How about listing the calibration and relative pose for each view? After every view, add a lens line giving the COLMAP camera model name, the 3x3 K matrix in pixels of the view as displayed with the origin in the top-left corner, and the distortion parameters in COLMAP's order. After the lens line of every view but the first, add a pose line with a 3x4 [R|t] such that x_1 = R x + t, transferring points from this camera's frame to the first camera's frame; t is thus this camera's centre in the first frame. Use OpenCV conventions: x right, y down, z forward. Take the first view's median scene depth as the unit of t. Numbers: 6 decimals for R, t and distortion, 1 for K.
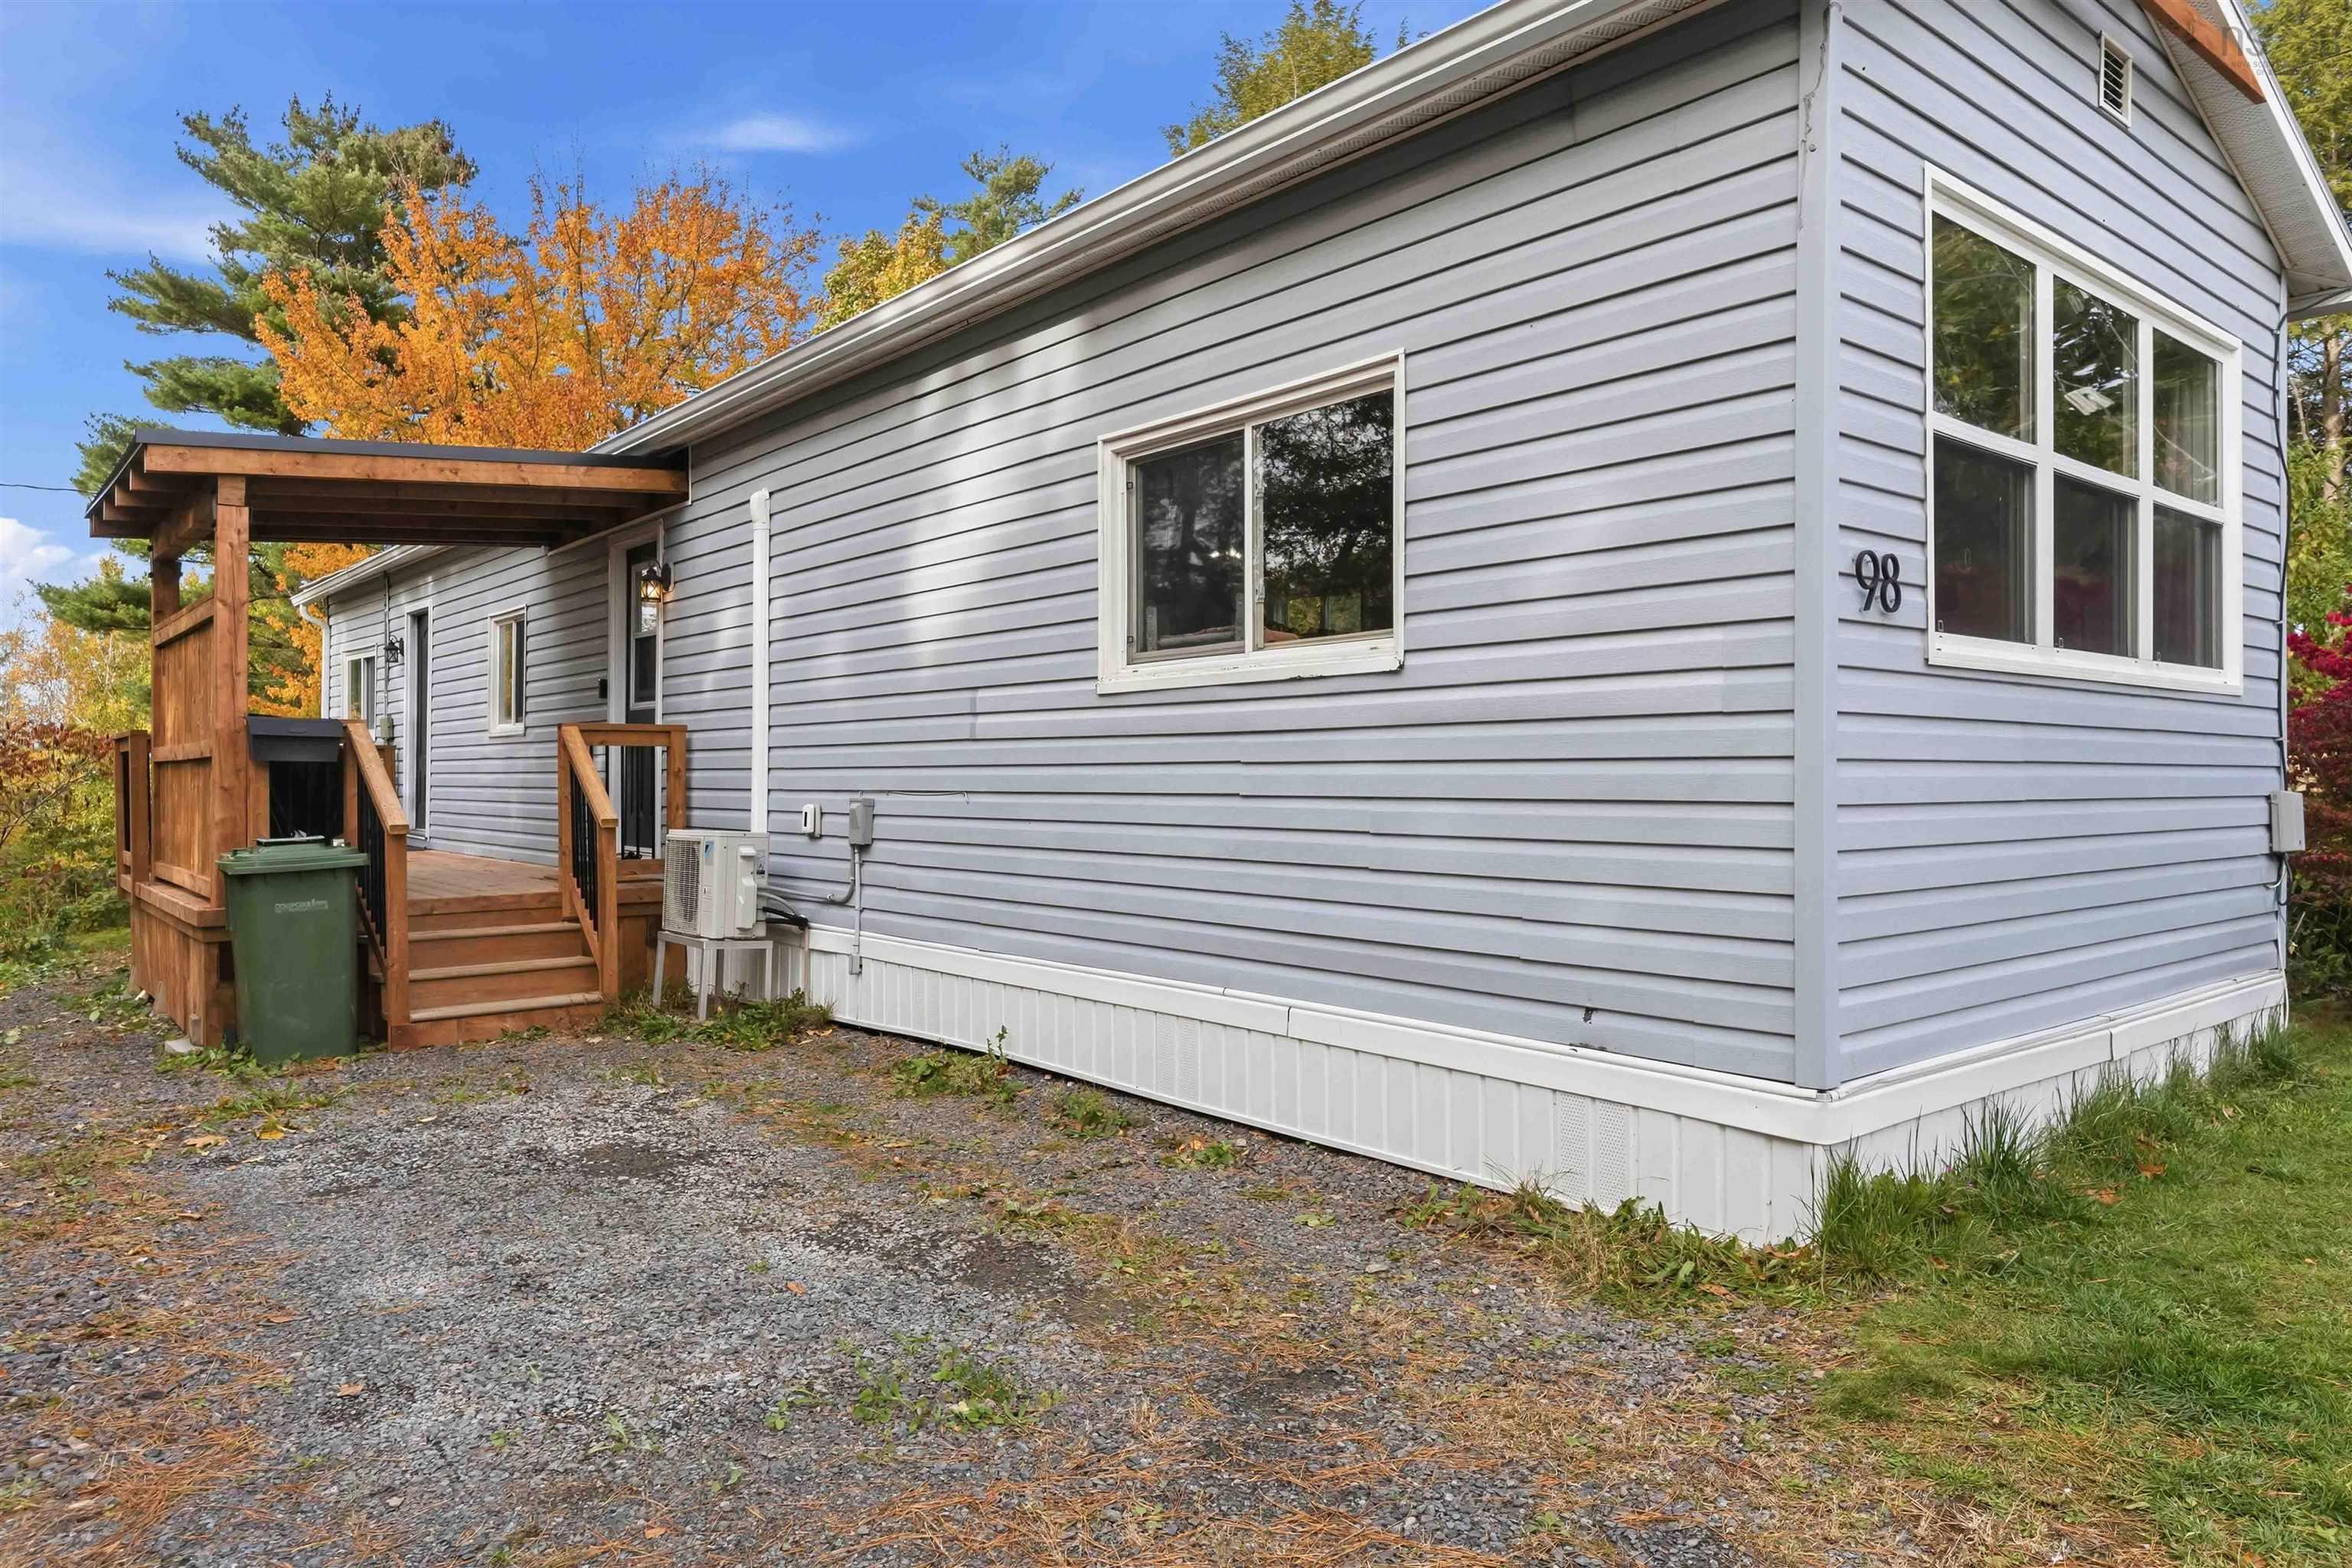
lens RADIAL K [[1529.6, 0, 1176.0], [0, 1529.6, 768.9], [0, 0, 1]] dist [-0.009257, 0.005164]
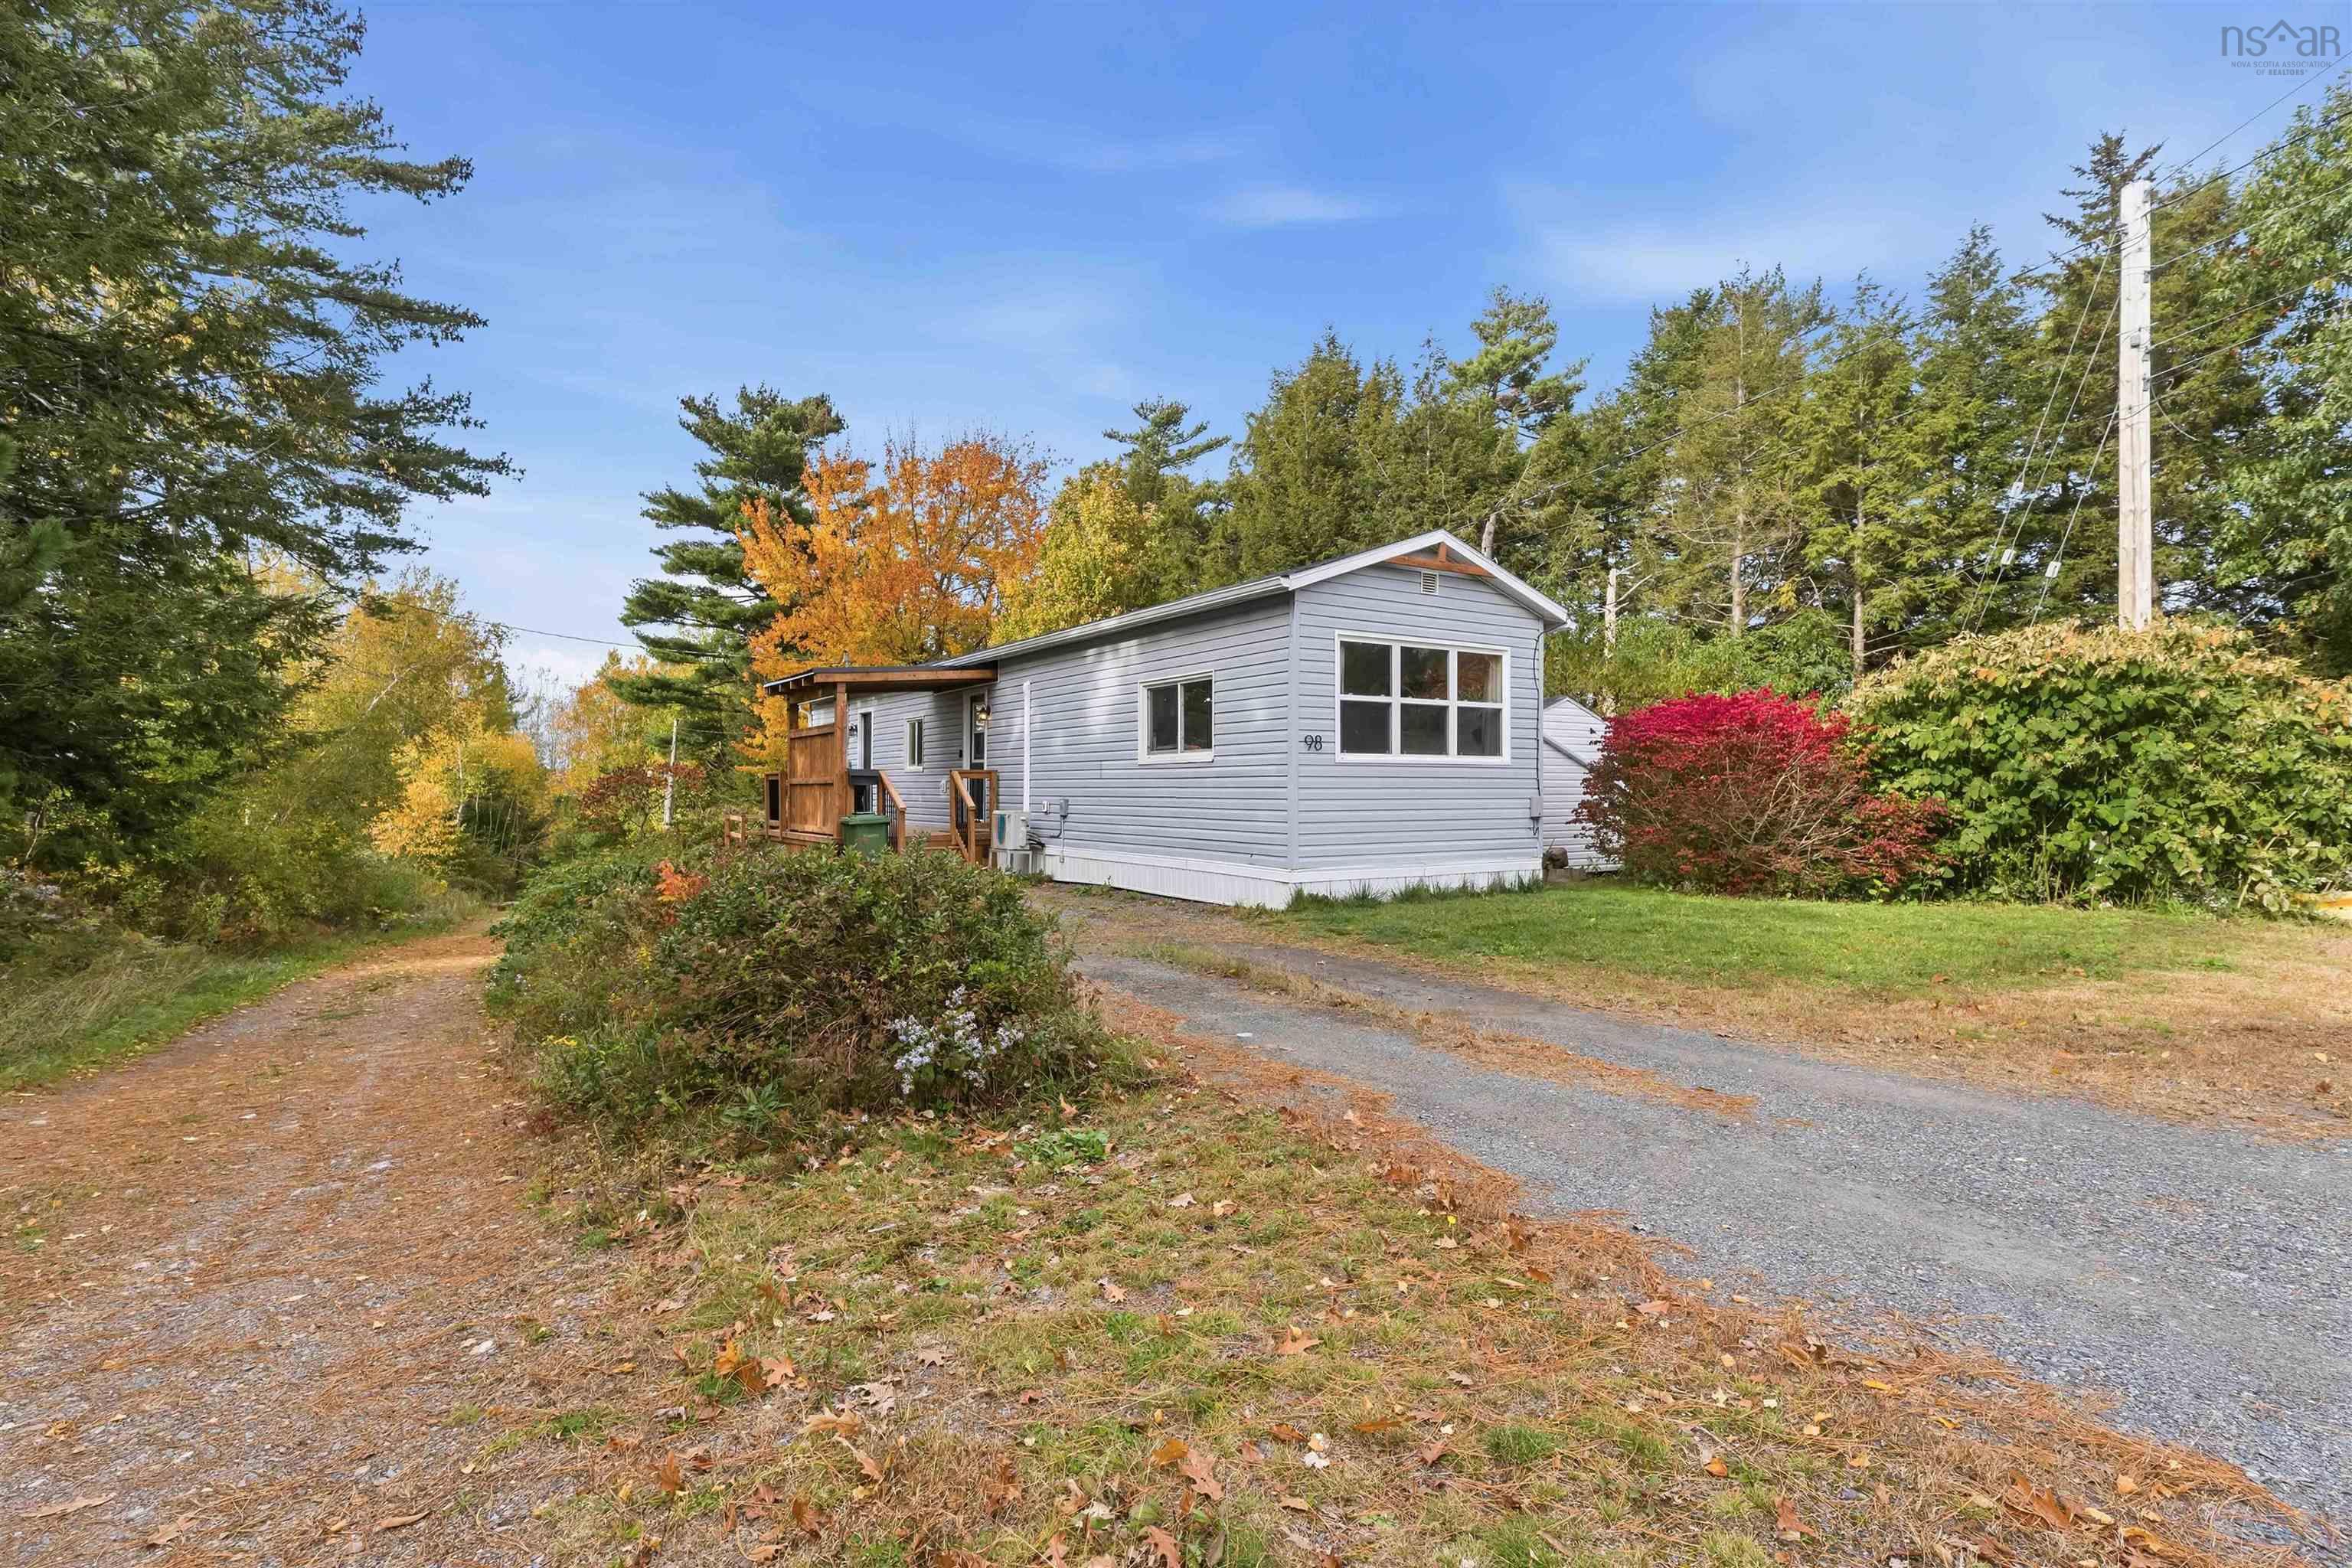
lens RADIAL K [[1165.2, 0, 1171.8], [0, 1165.2, 772.4], [0, 0, 1]] dist [0.038937, 0.001670]
pose [[0.992405, -0.000488, -0.123017, 0.182873], [-0.000451, 0.999971, -0.007605, -0.008726], [0.123017, 0.007603, 0.992375, -0.789030]]
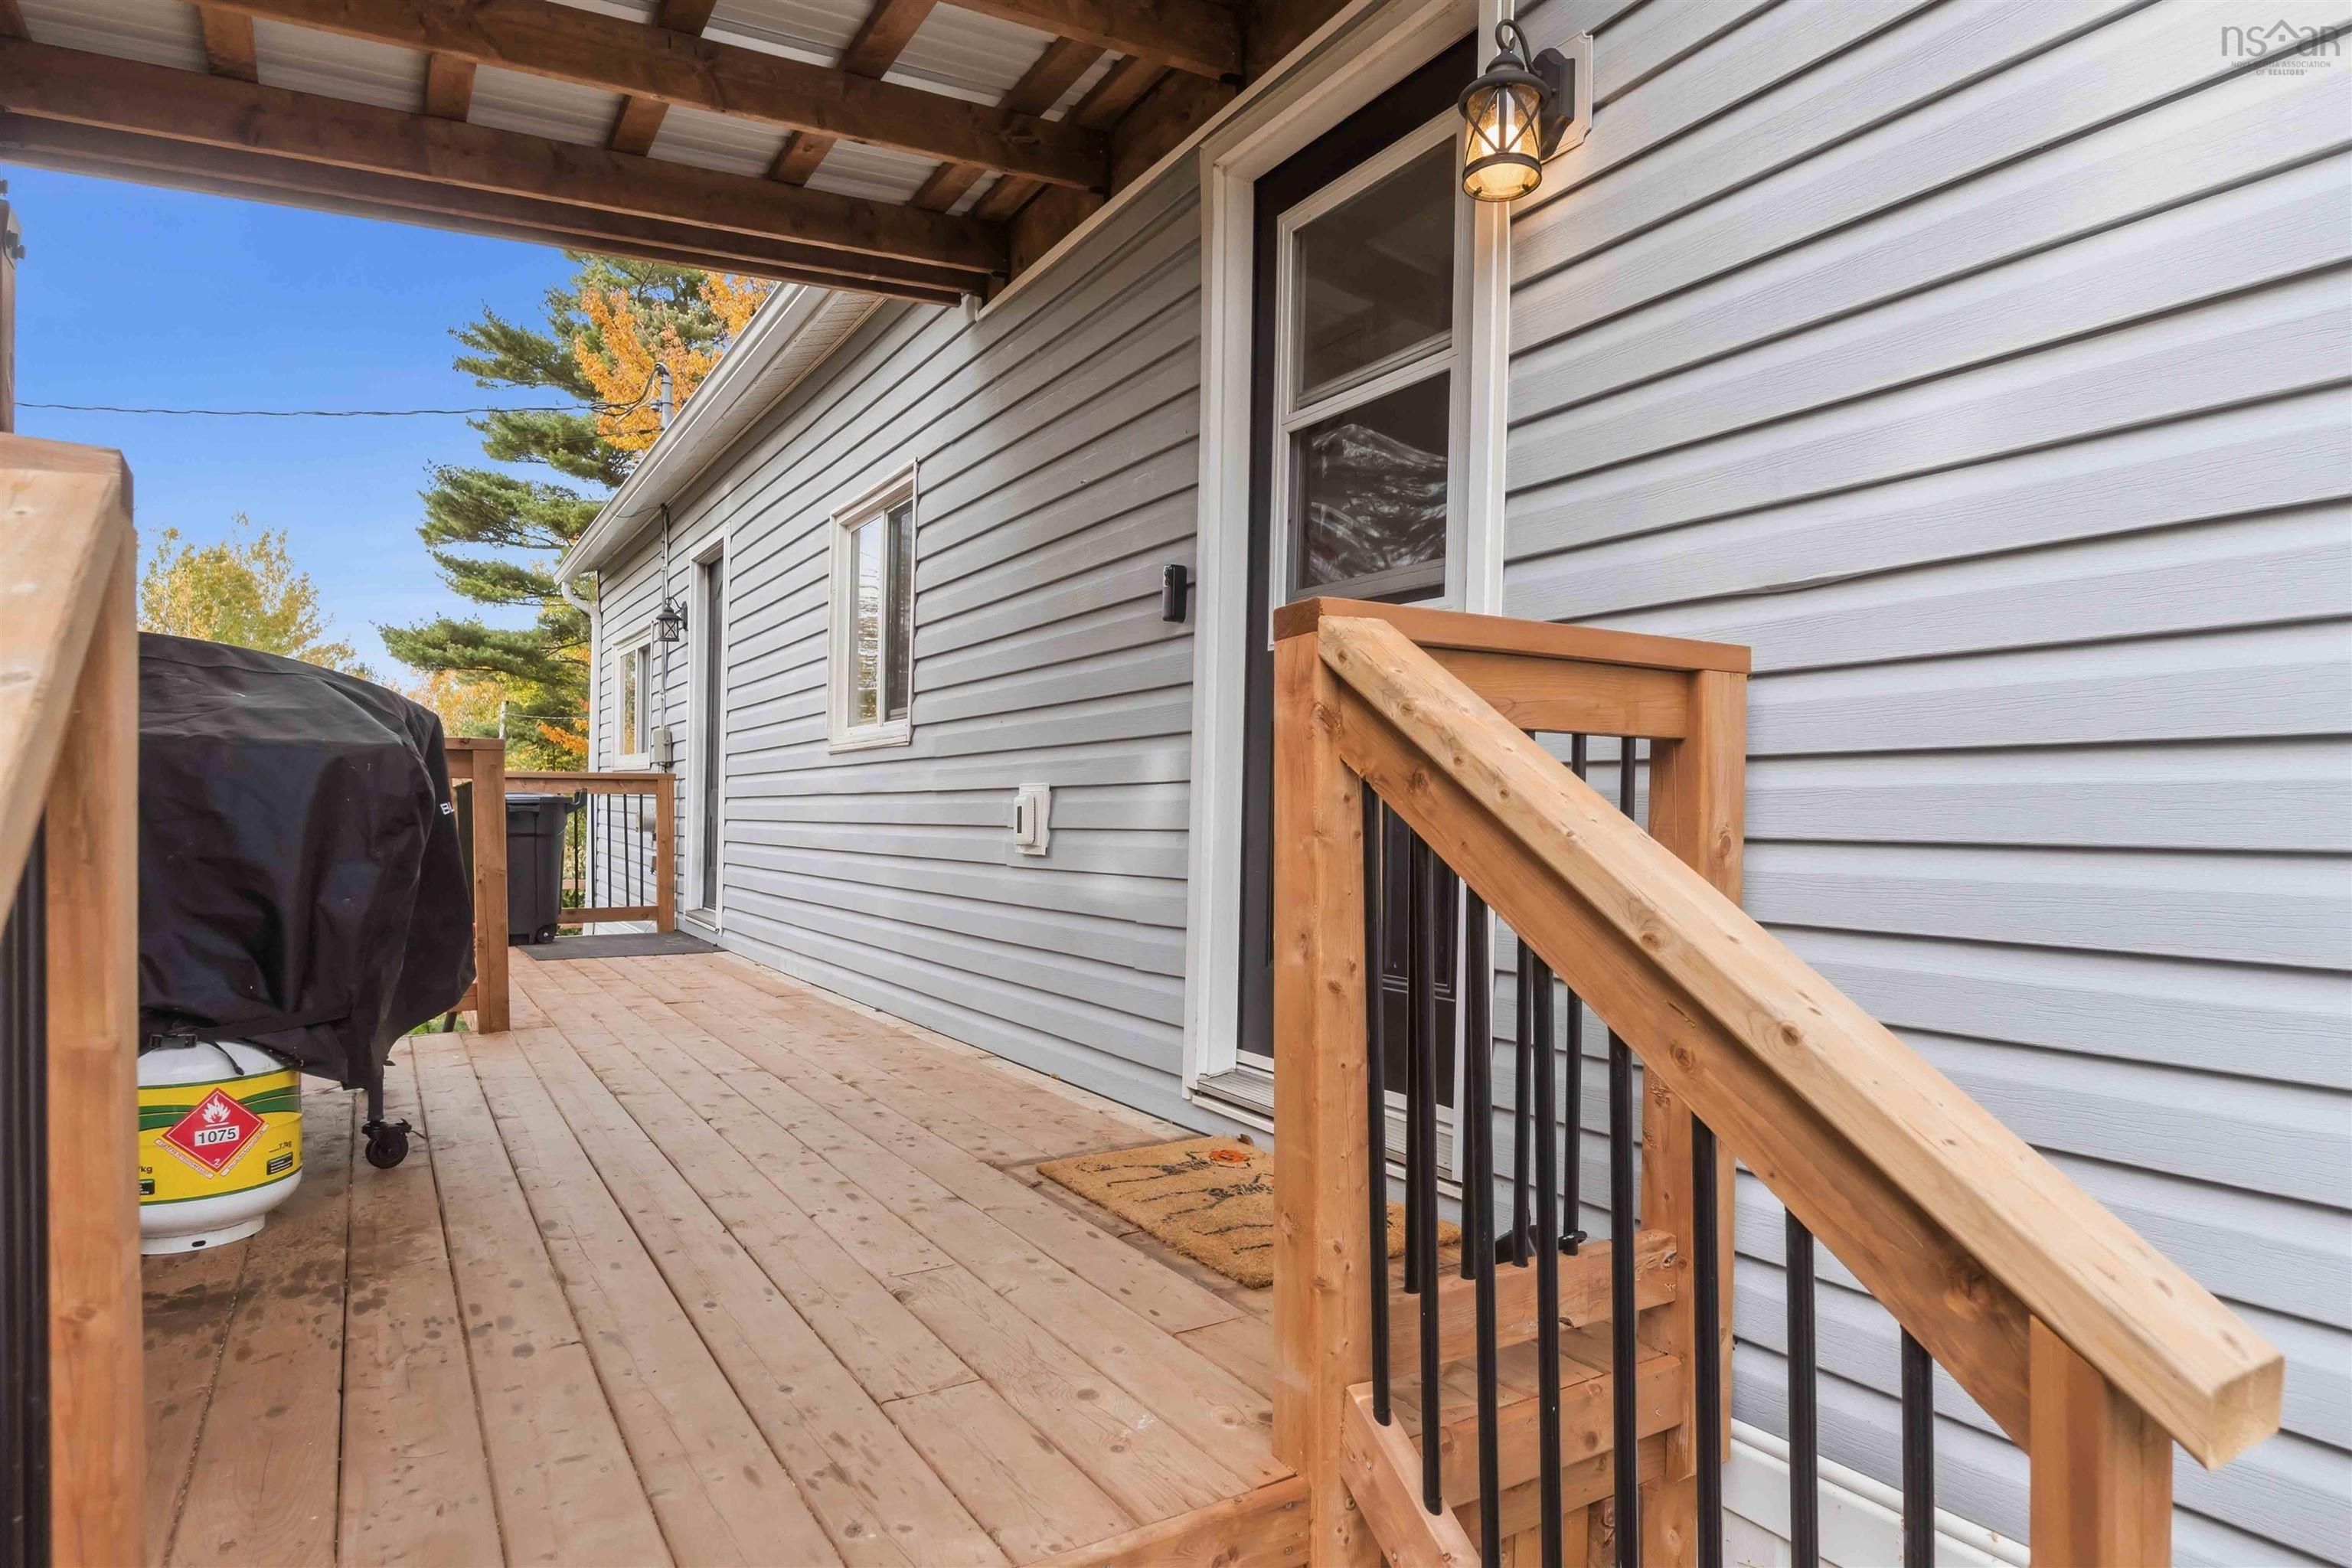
lens RADIAL K [[1255.3, 0, 1177.8], [0, 1255.3, 799.2], [0, 0, 1]] dist [-0.016801, 0.003058]
pose [[0.992746, 0.003497, -0.120180, -0.340132], [-0.004219, 0.999975, -0.005755, -0.004084], [0.120157, 0.006220, 0.992735, 0.716164]]
